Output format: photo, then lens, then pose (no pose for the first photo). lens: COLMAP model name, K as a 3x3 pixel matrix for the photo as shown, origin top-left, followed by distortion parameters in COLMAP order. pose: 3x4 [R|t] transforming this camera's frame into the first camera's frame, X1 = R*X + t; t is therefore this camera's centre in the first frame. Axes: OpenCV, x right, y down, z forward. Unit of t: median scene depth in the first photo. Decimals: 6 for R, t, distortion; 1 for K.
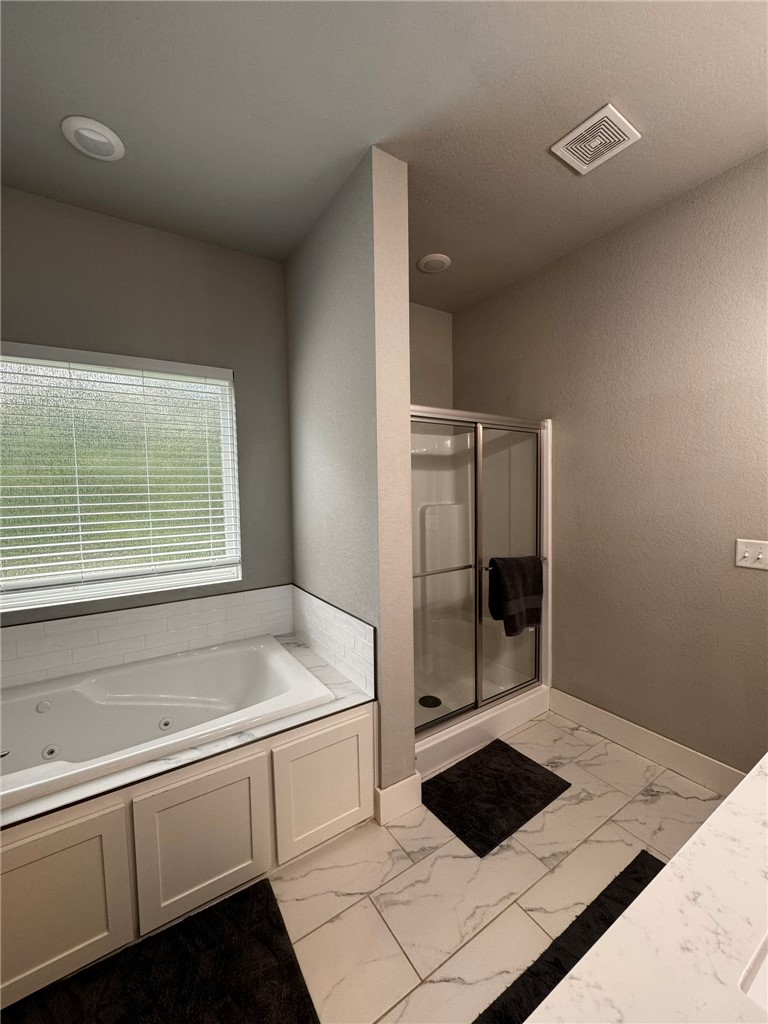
lens RADIAL K [[407.1, 0, 382.9], [0, 407.1, 512.9], [0, 0, 1]] dist [-0.003935, 0.000446]
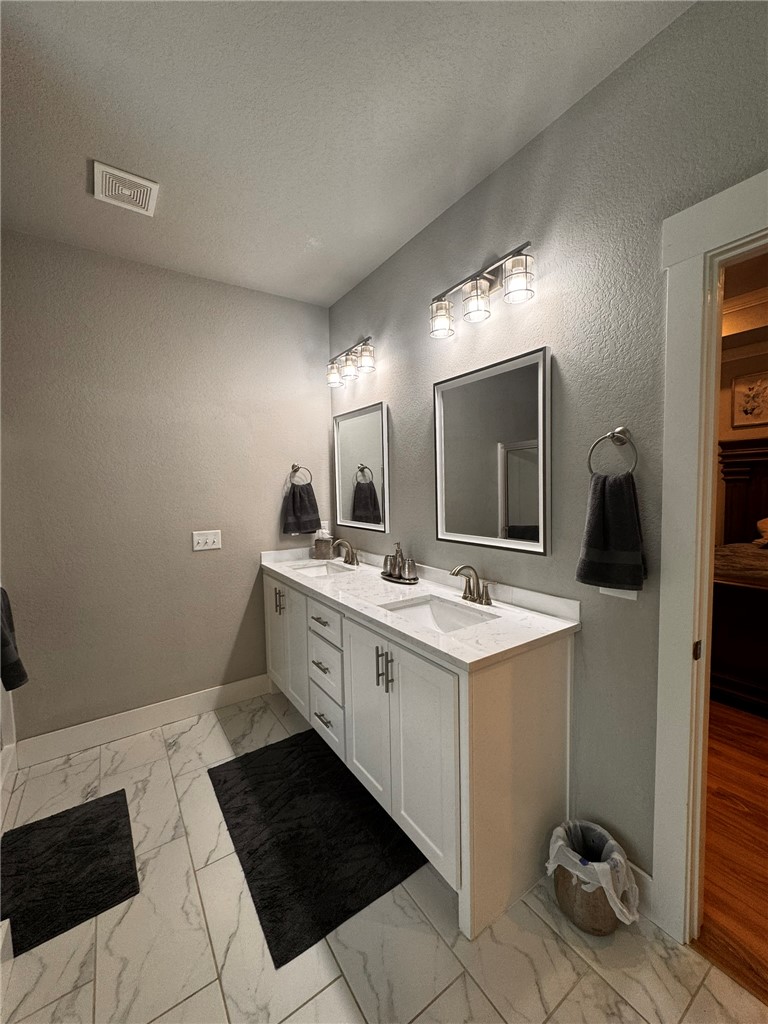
lens RADIAL K [[407.1, 0, 384.2], [0, 407.1, 511.9], [0, 0, 1]] dist [-0.003935, 0.000446]
pose [[-0.009341, -0.045329, 0.998928, -0.620072], [0.084758, 0.995341, 0.045959, -0.016073], [-0.996358, 0.085096, -0.005456, 0.349510]]
